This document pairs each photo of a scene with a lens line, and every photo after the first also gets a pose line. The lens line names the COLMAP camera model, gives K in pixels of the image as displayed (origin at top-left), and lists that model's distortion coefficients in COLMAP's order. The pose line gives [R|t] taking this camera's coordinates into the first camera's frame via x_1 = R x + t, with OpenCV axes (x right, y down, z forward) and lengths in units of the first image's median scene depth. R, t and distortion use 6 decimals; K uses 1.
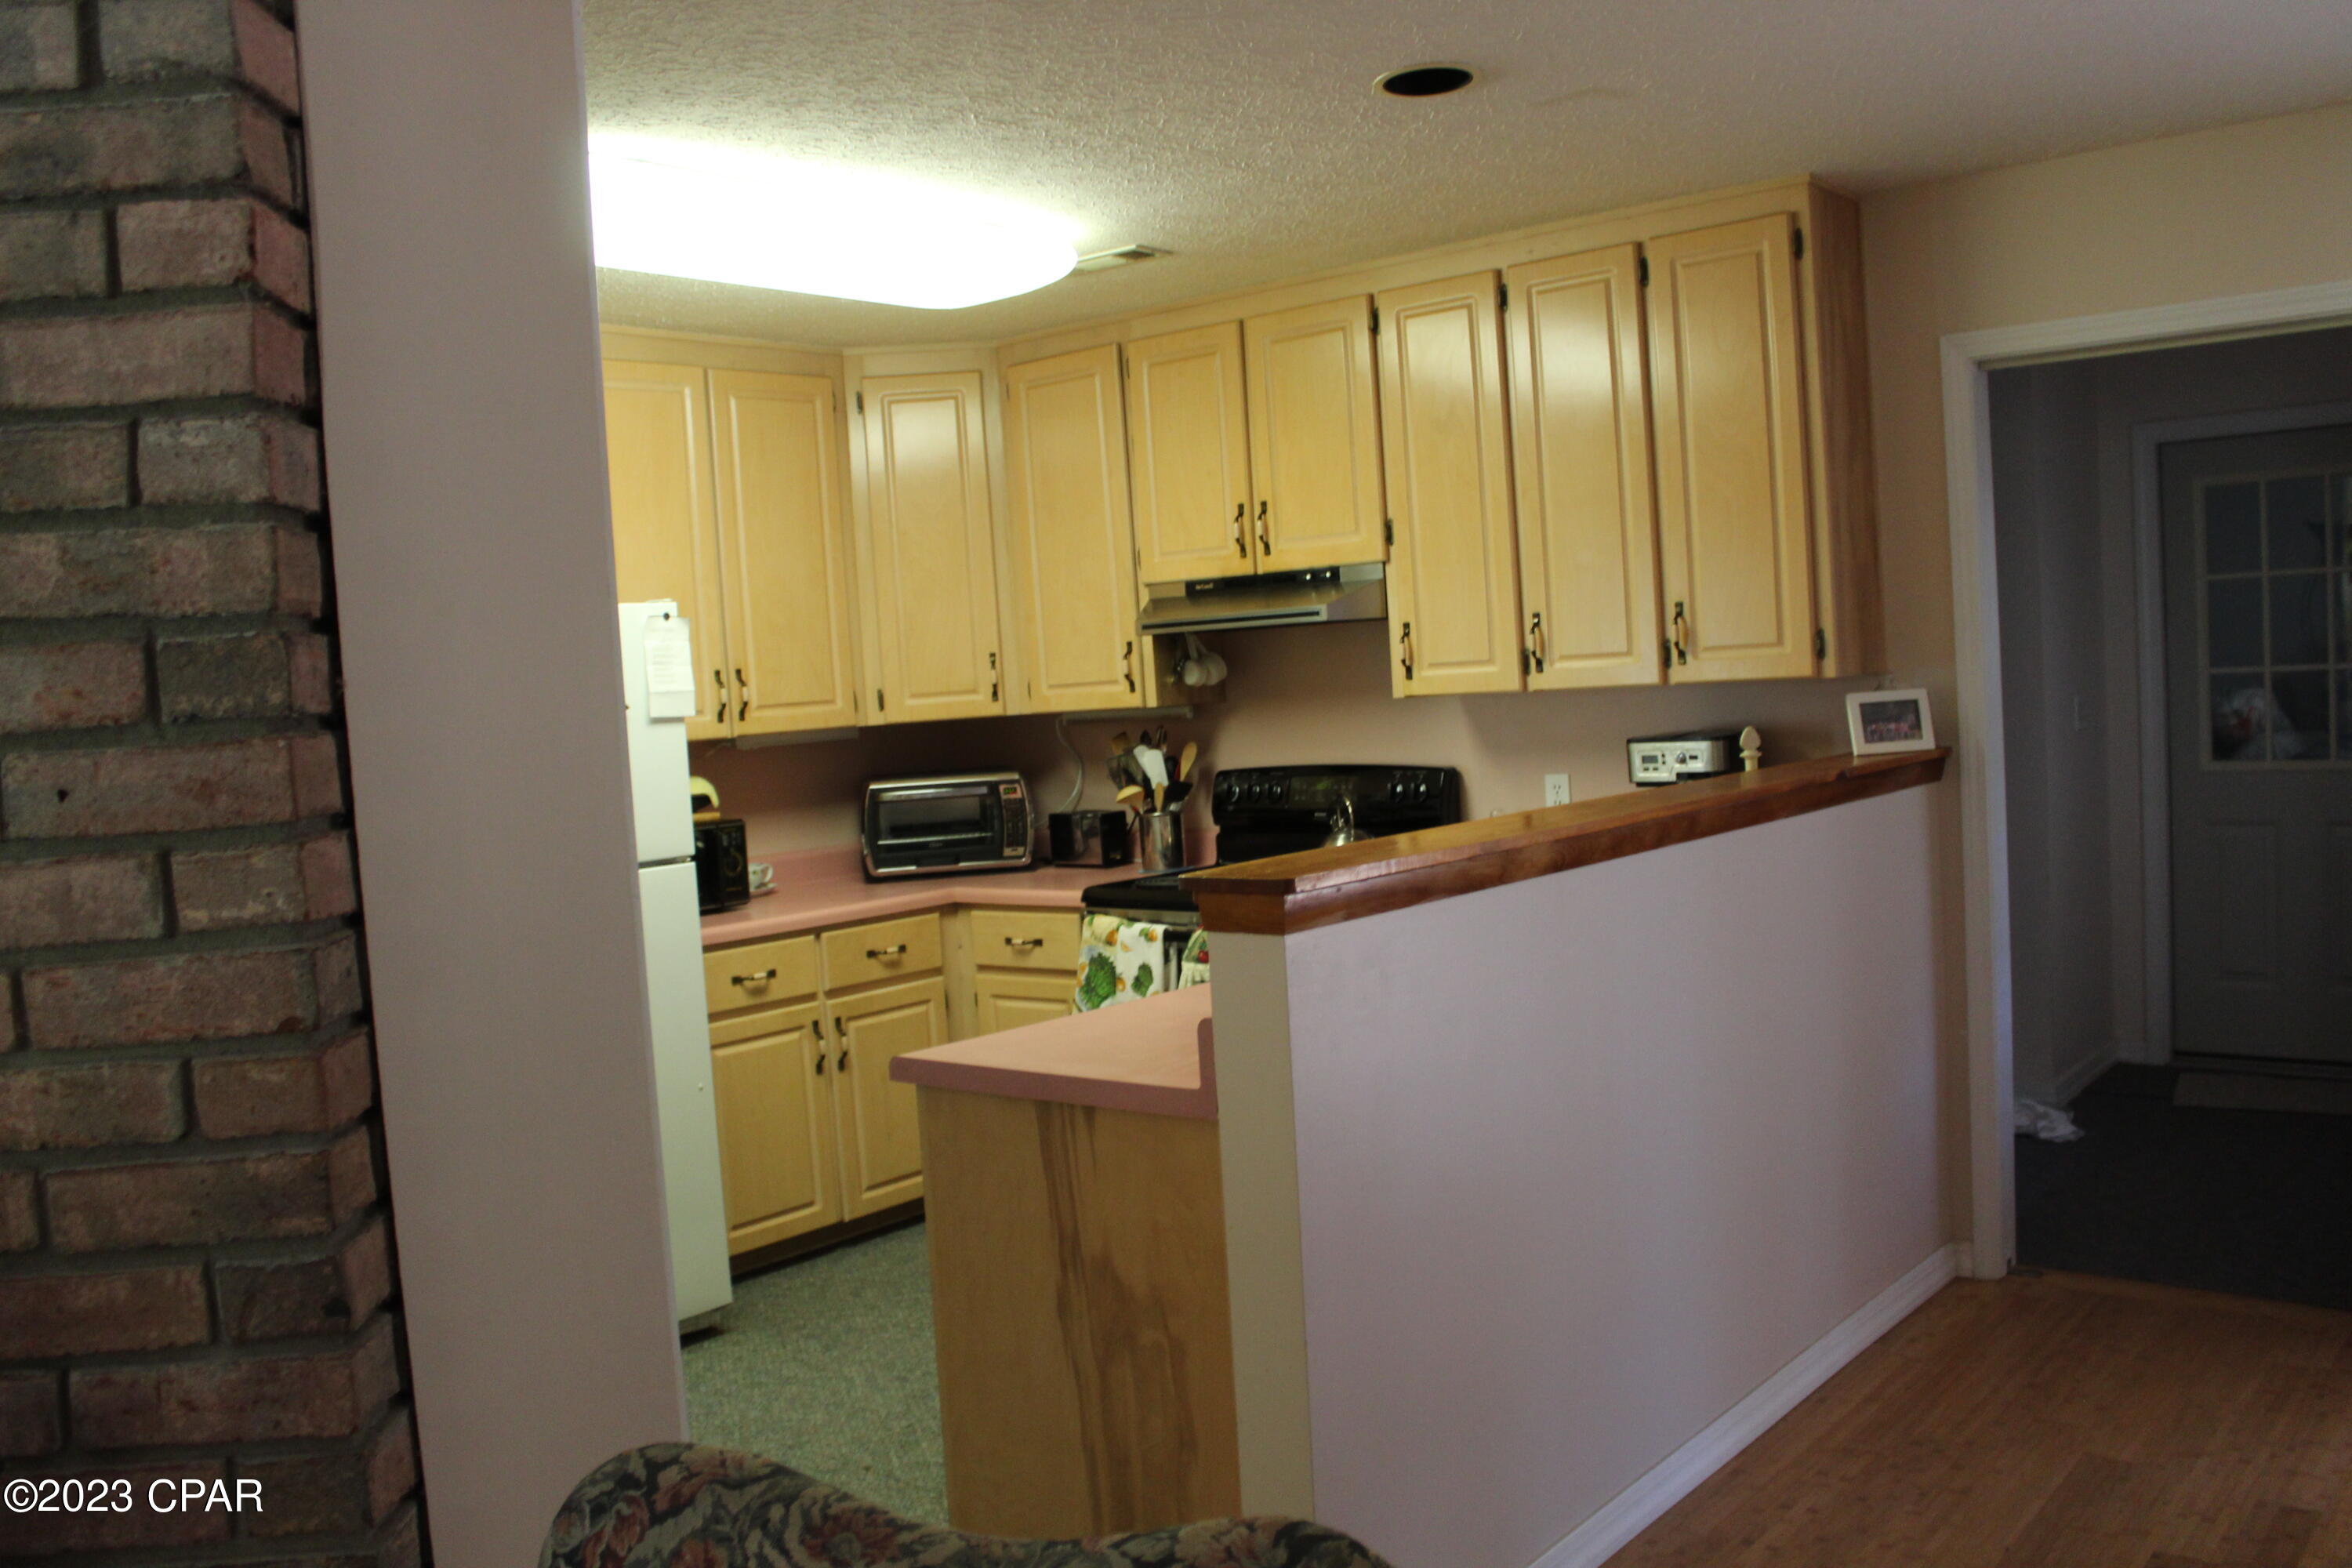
lens RADIAL K [[1980.6, 0, 1186.9], [0, 1980.6, 814.6], [0, 0, 1]] dist [-0.173726, 0.166895]
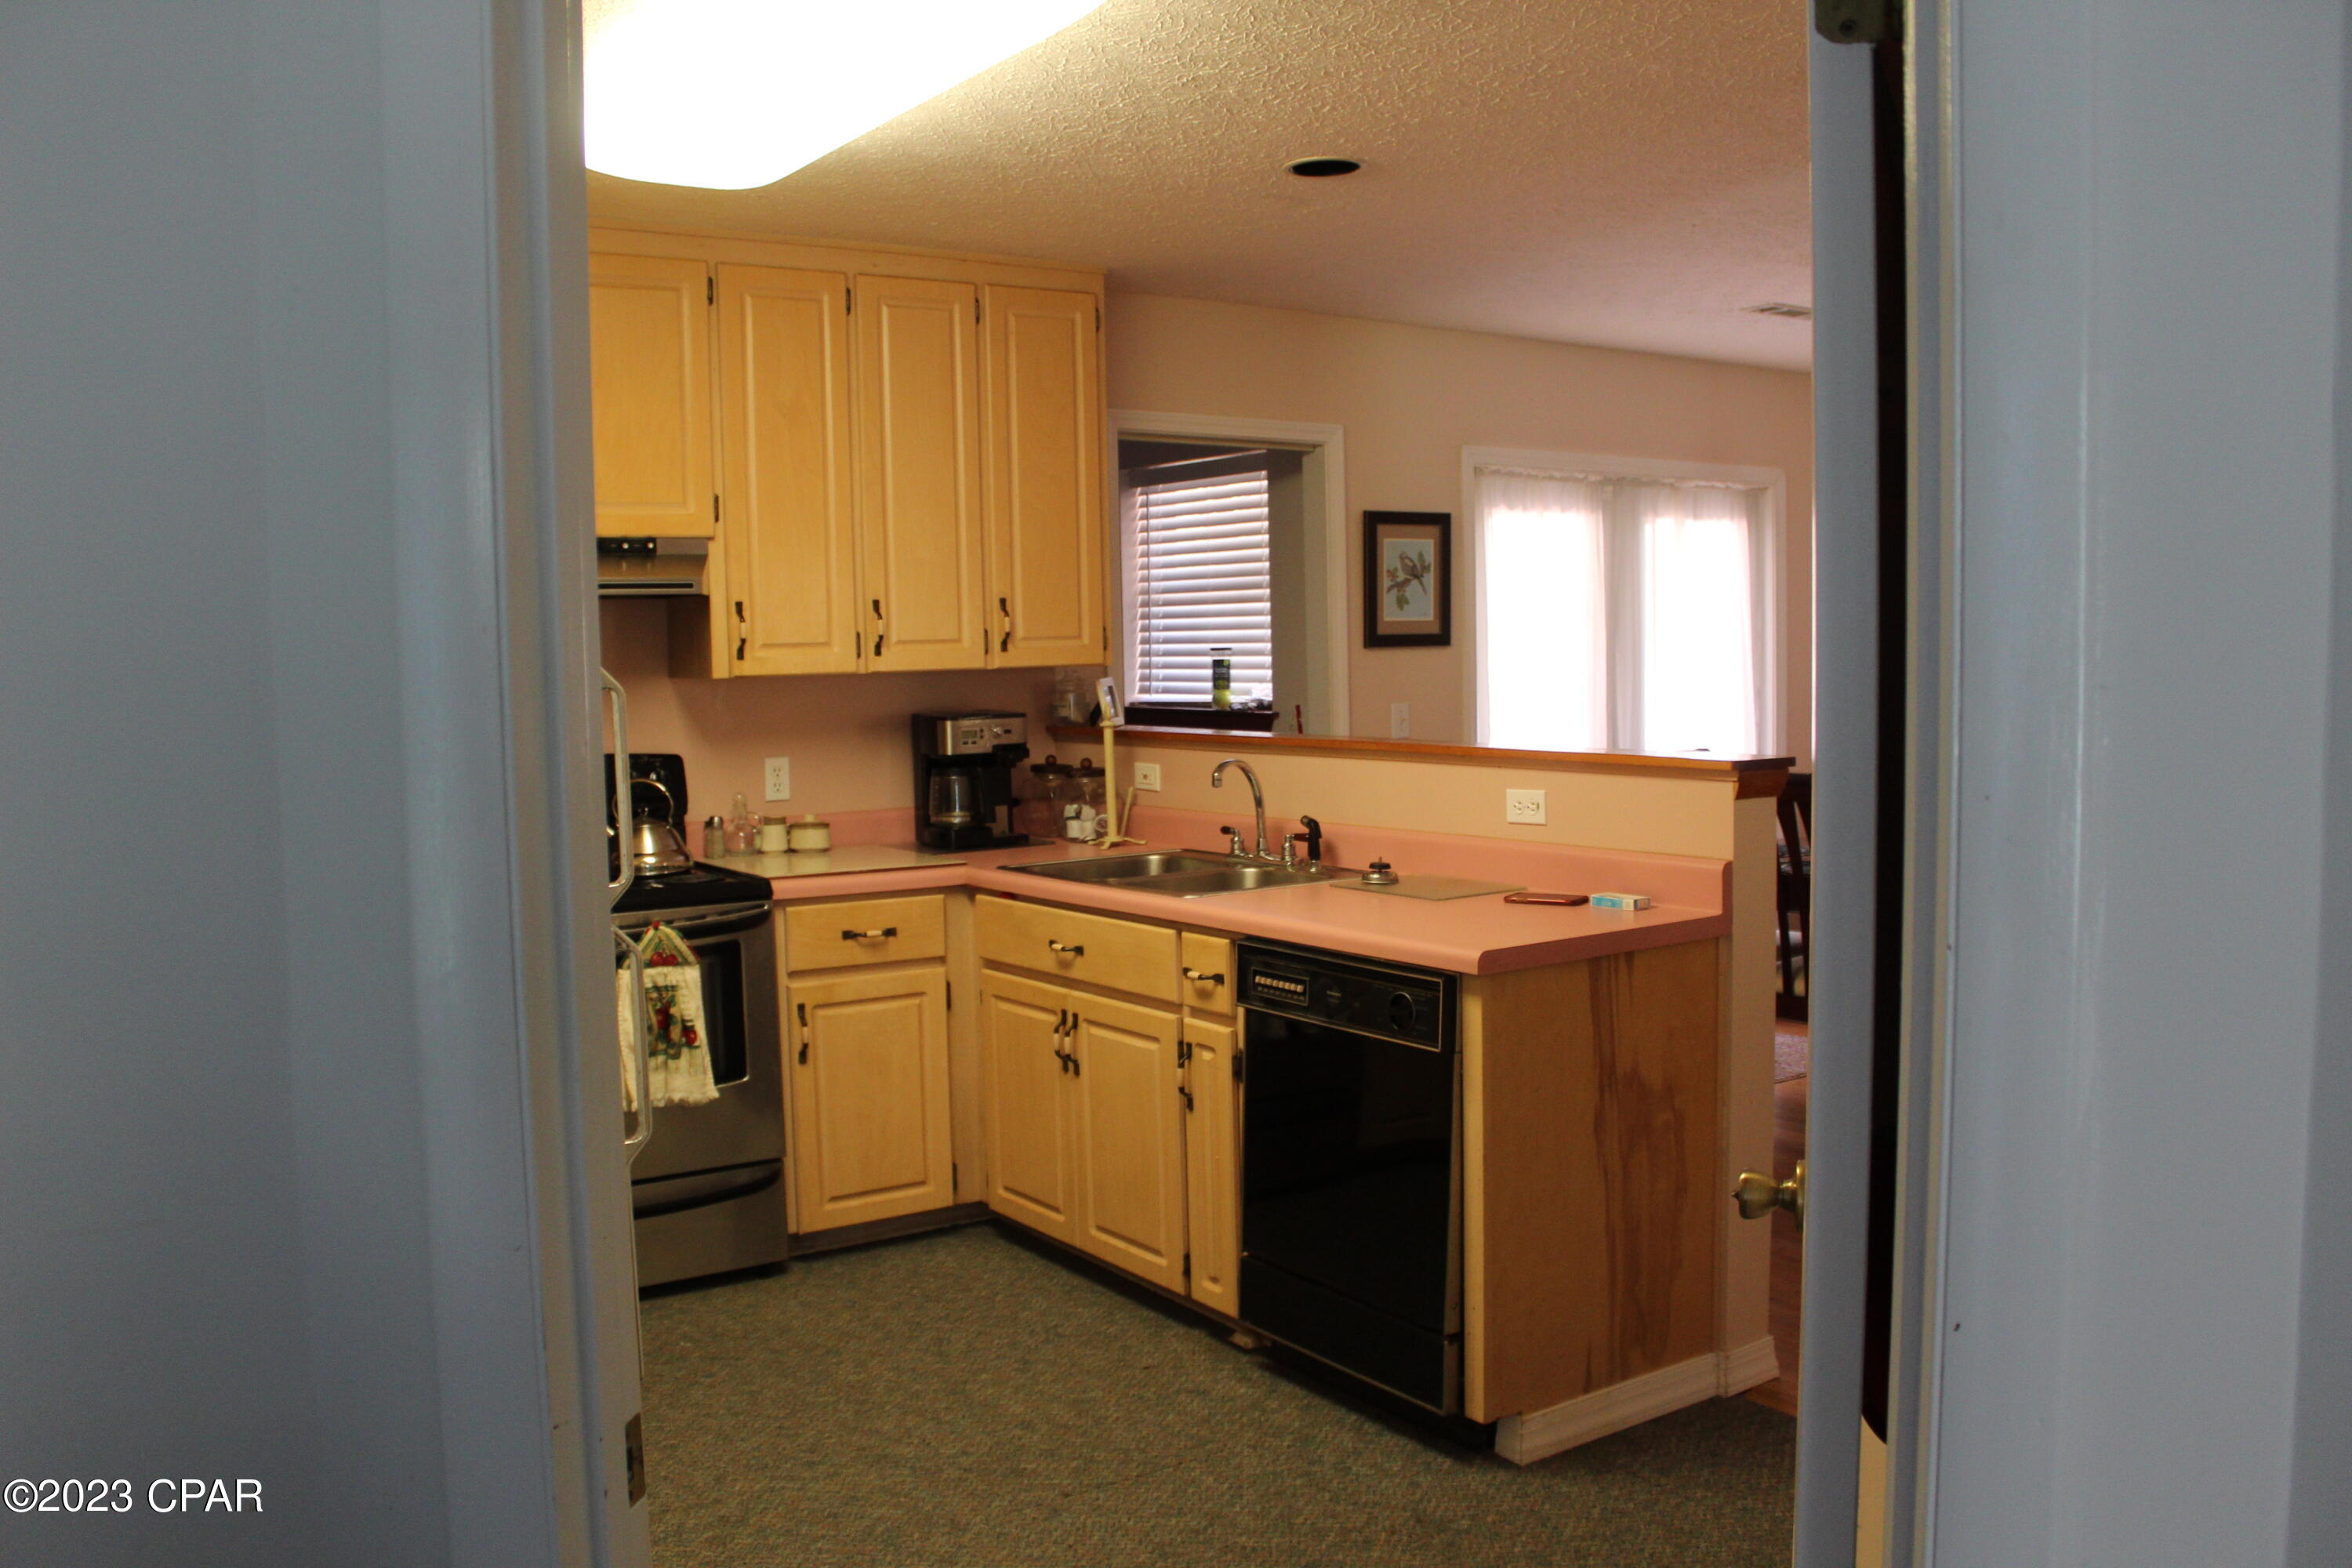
lens RADIAL K [[1980.6, 0, 1186.9], [0, 1980.6, 814.6], [0, 0, 1]] dist [-0.173726, 0.166895]
pose [[0.274604, -0.028517, 0.961134, -0.869015], [0.068804, 0.997581, 0.009941, 0.016253], [-0.959093, 0.063401, 0.275902, 0.588017]]
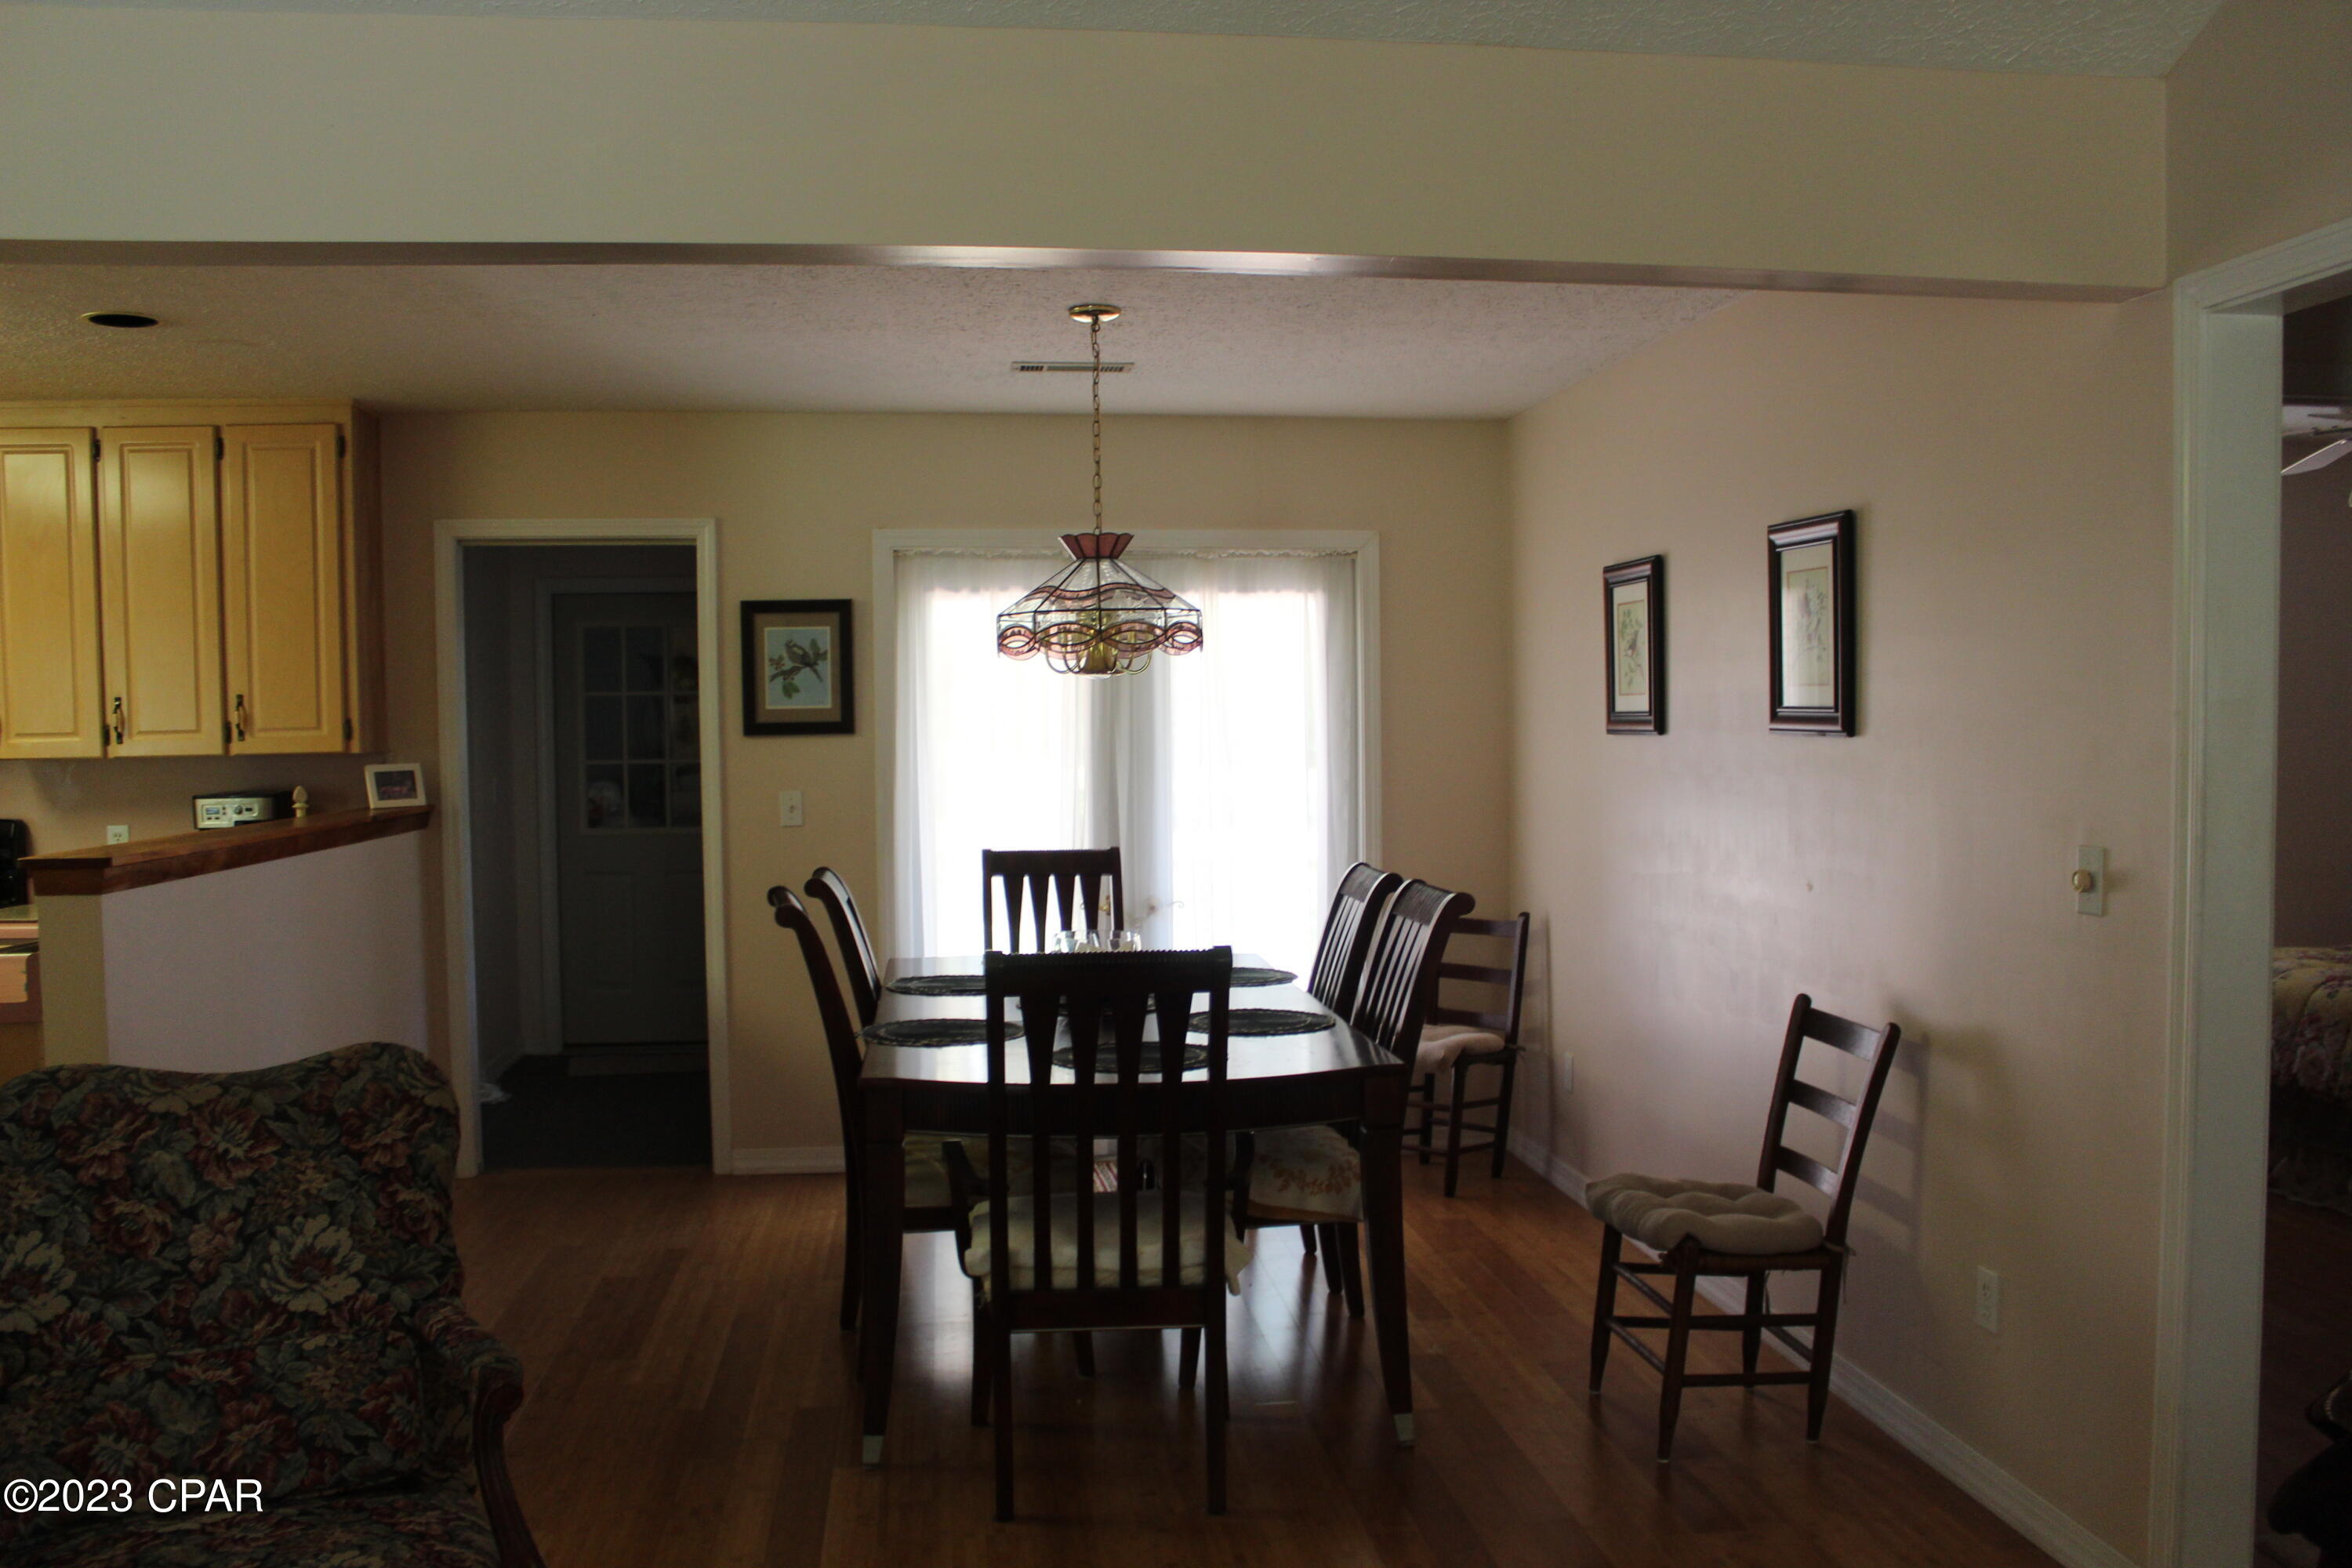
lens RADIAL K [[1980.6, 0, 1186.9], [0, 1980.6, 814.6], [0, 0, 1]] dist [-0.173726, 0.166895]
pose [[0.686684, 0.017539, 0.726744, -0.266020], [0.021044, 0.998810, -0.043989, 0.047447], [-0.726651, 0.045500, 0.685498, -0.390553]]
